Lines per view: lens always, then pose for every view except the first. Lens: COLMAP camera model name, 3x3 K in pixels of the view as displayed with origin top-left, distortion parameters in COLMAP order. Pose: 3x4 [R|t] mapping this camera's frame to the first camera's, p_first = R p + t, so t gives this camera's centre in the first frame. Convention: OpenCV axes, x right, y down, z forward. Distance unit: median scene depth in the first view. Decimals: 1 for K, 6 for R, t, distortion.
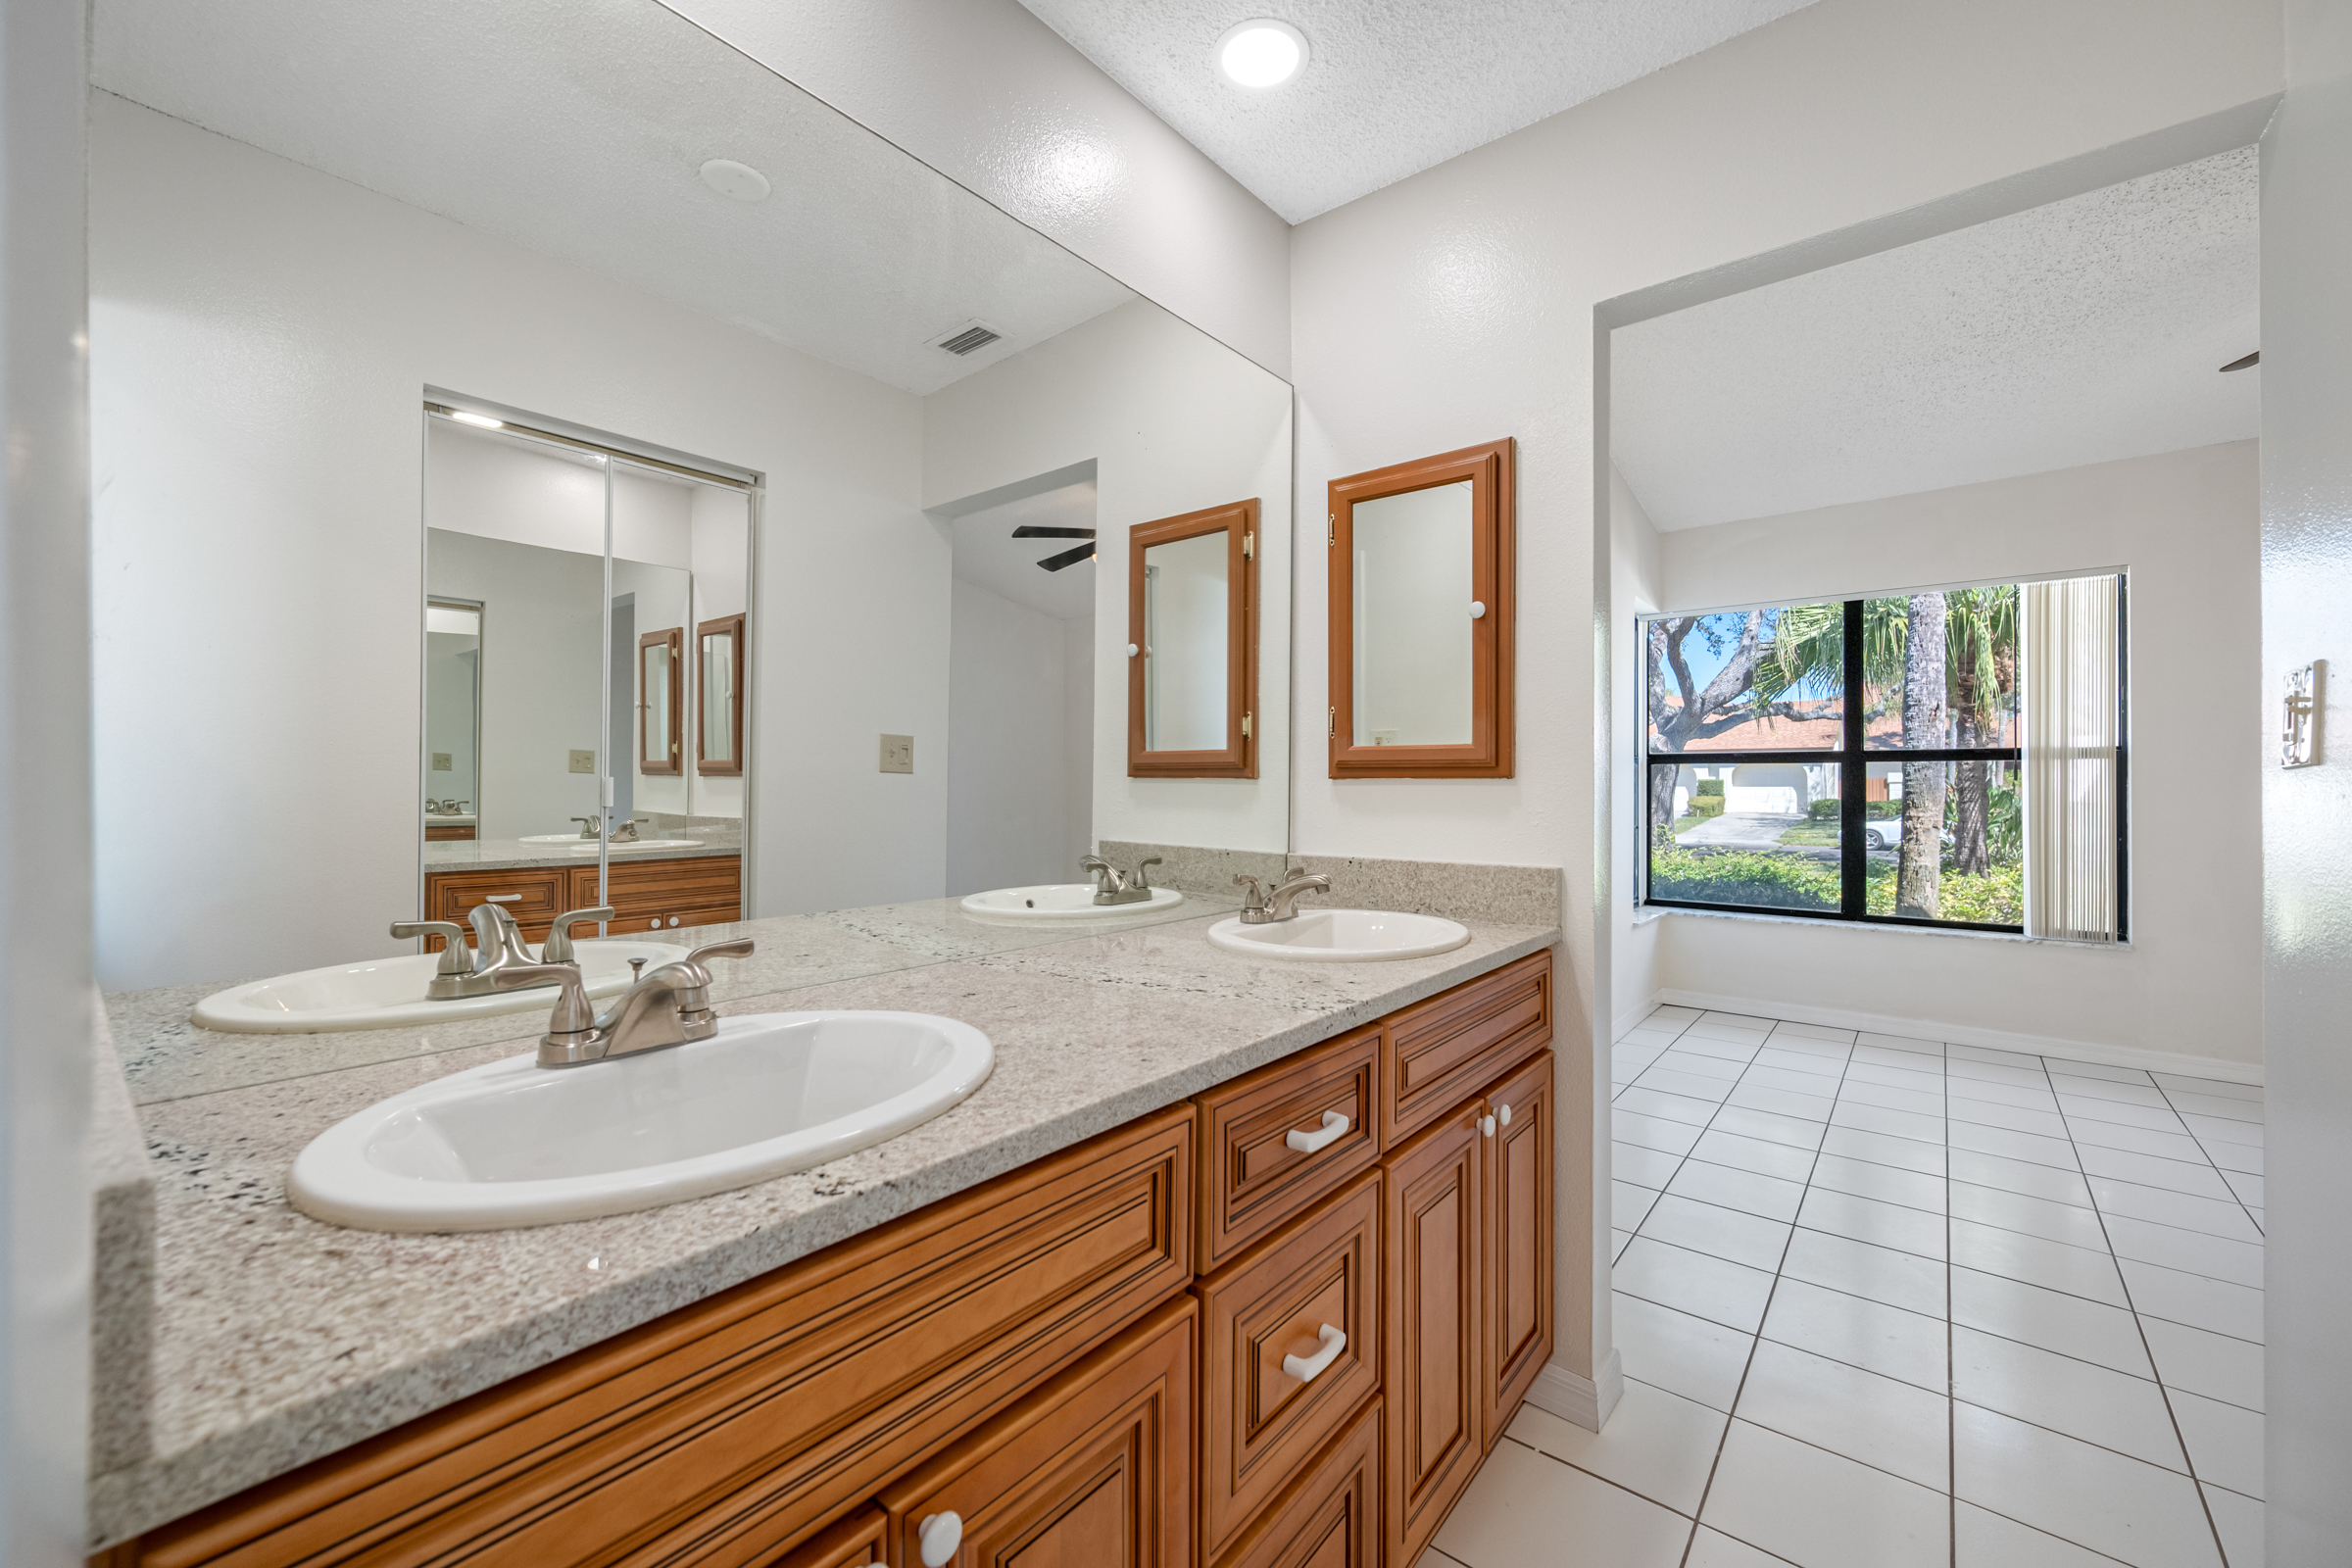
lens RADIAL K [[933.7, 0, 1183.5], [0, 933.7, 773.6], [0, 0, 1]] dist [0.001363, -0.000017]
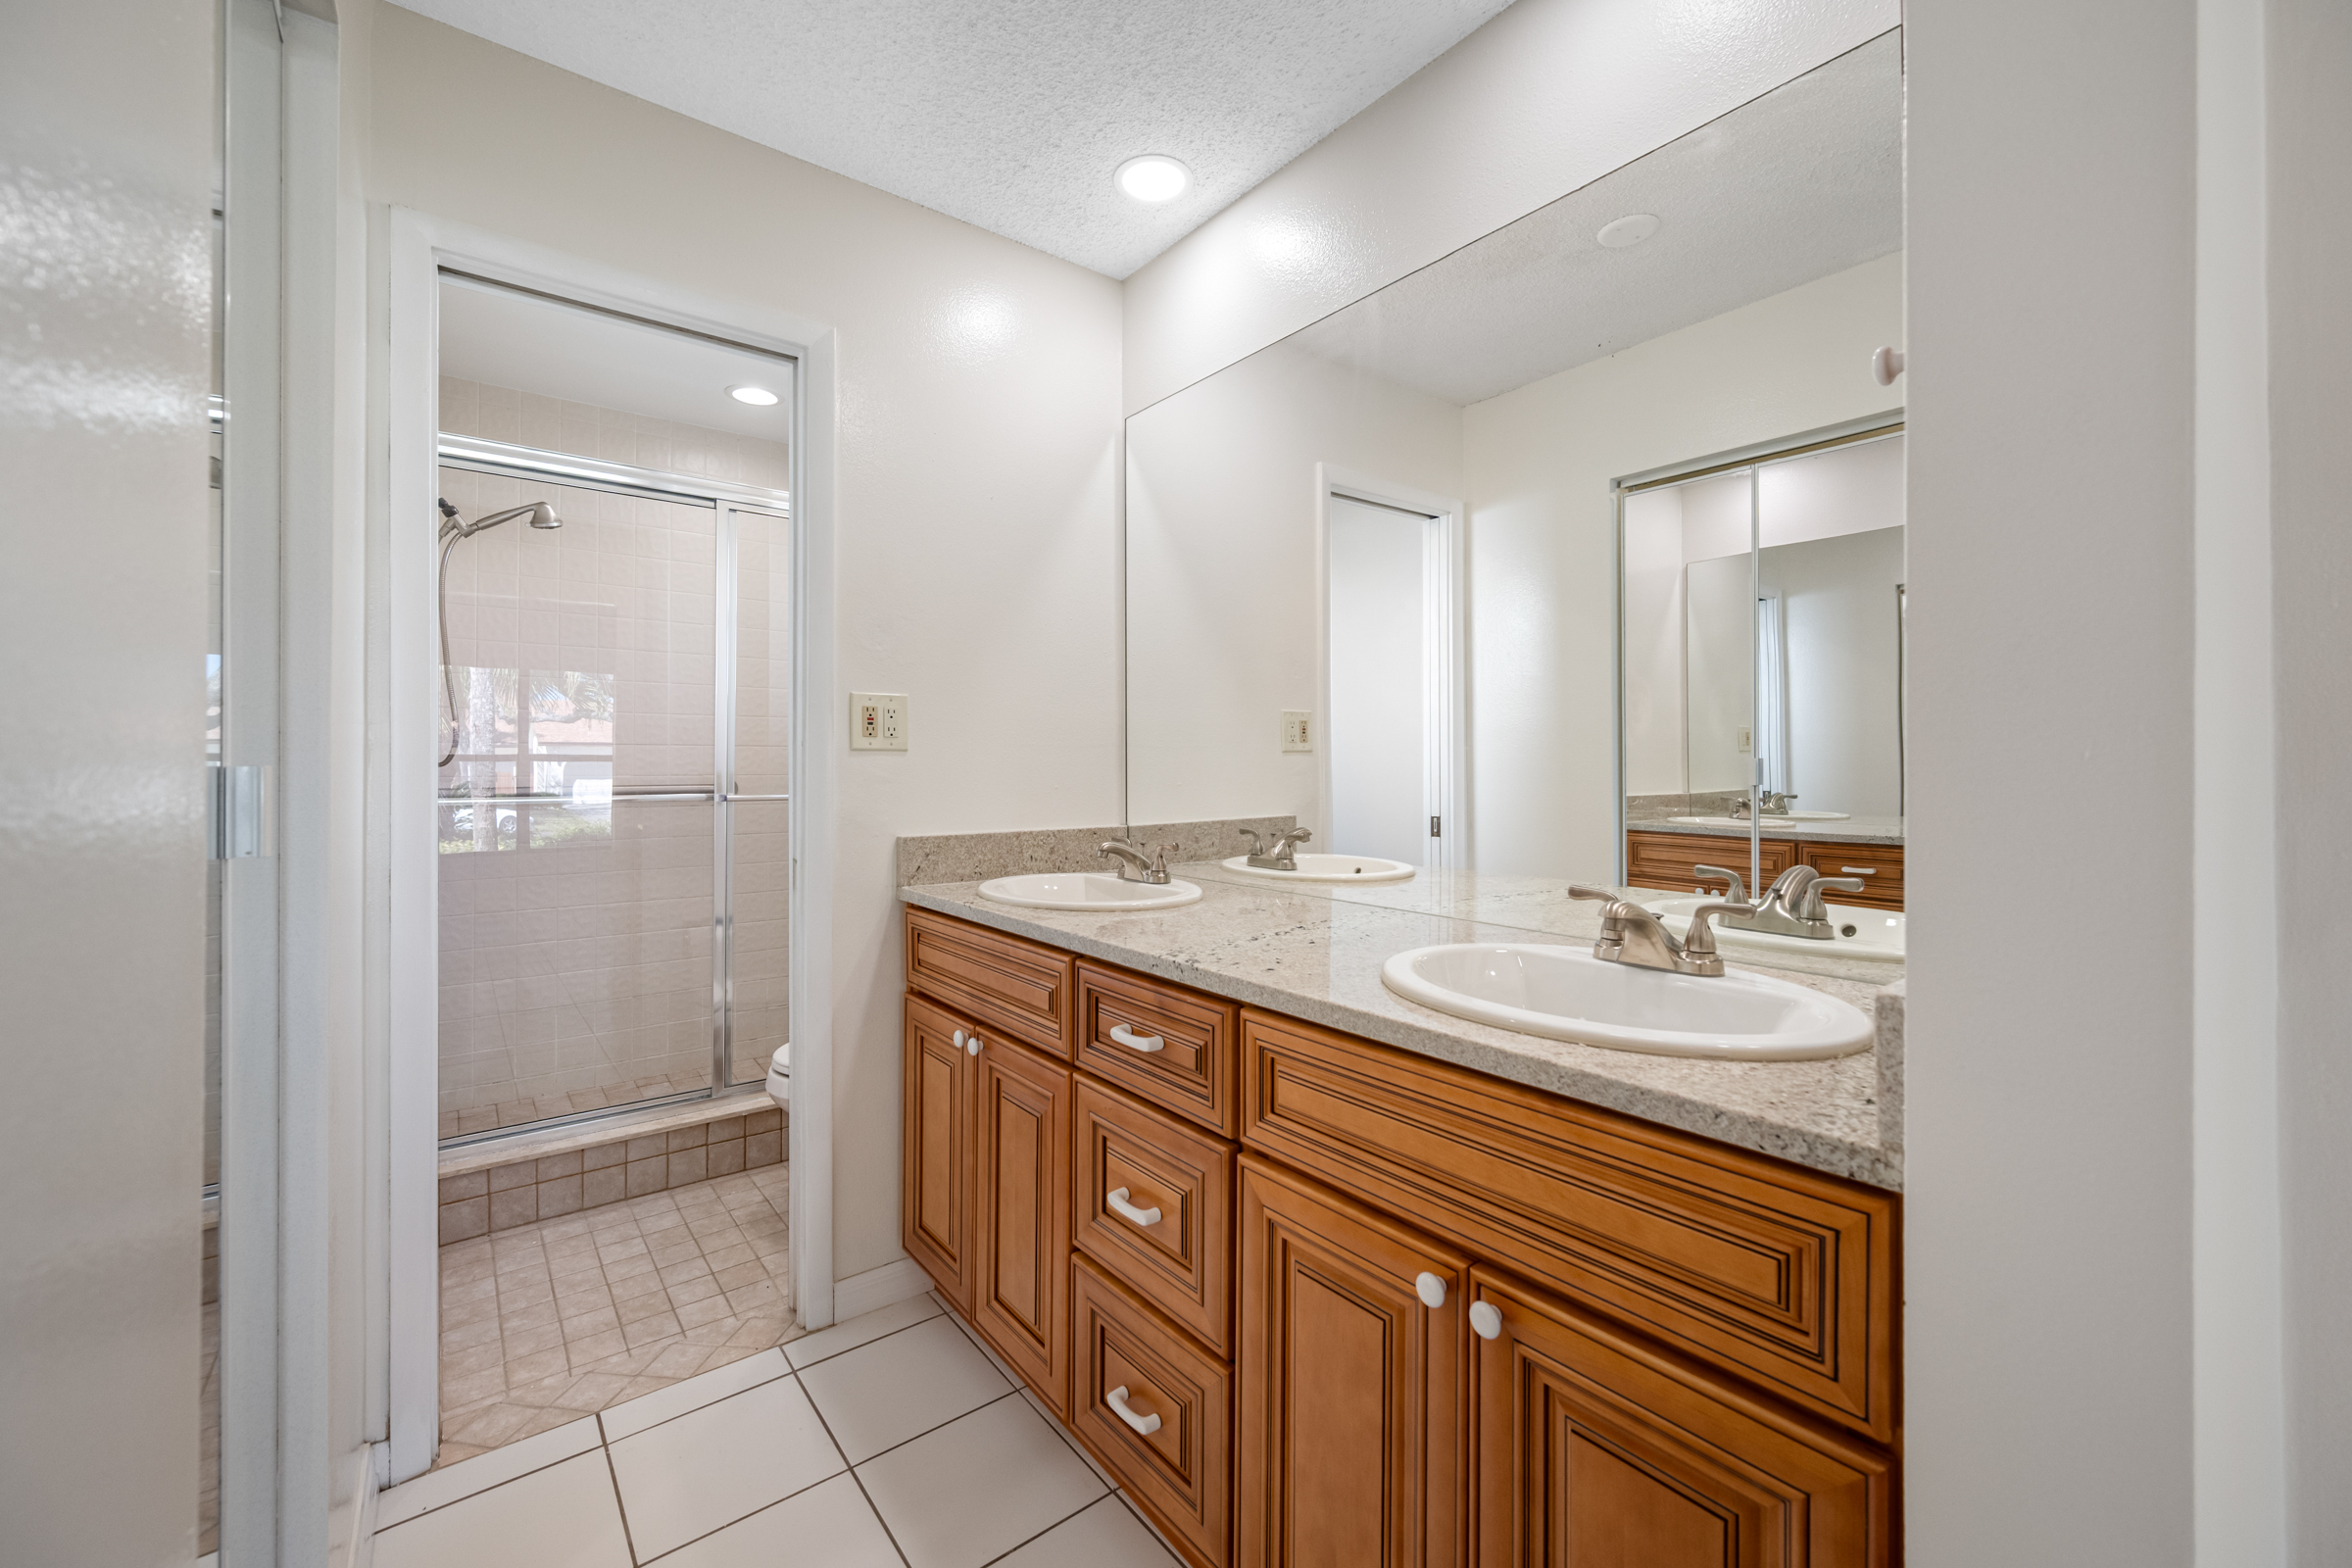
lens RADIAL K [[933.7, 0, 1183.5], [0, 933.7, 773.6], [0, 0, 1]] dist [0.001363, -0.000017]
pose [[-0.228565, 0.001532, -0.973527, 1.112542], [0.014762, 0.999889, -0.001892, 0.024094], [0.973417, -0.014803, -0.228562, 1.110550]]
